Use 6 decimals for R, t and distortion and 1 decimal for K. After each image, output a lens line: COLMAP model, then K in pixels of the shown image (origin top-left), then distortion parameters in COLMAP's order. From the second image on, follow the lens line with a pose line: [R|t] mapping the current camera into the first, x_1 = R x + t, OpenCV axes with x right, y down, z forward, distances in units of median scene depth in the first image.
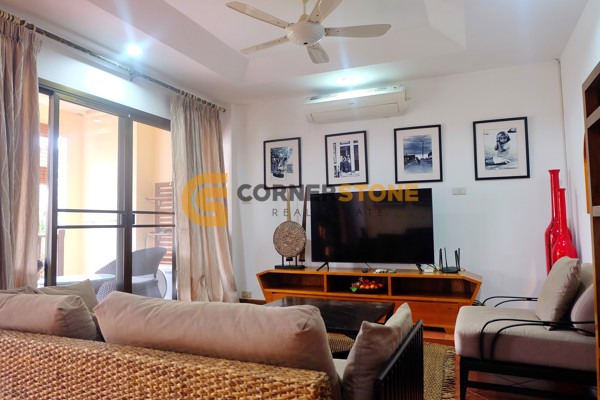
lens RADIAL K [[429.2, 0, 297.8], [0, 429.2, 199.6], [0, 0, 1]] dist [-0.052772, 0.039204]
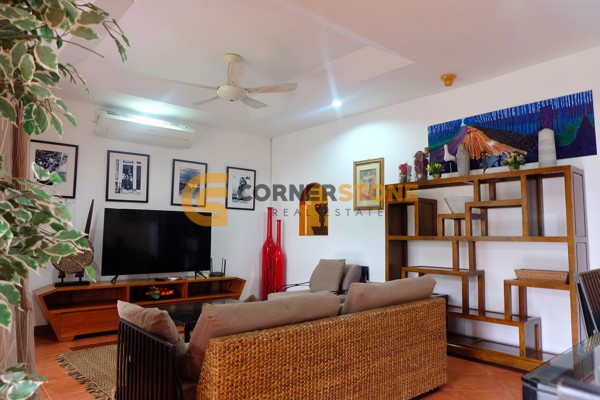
lens RADIAL K [[429.2, 0, 298.0], [0, 429.2, 196.8], [0, 0, 1]] dist [-0.052772, 0.039204]
pose [[0.429006, 0.104571, 0.897229, -0.687439], [-0.058428, 0.994409, -0.087961, 0.023491], [-0.901410, -0.014687, 0.432717, 0.171635]]
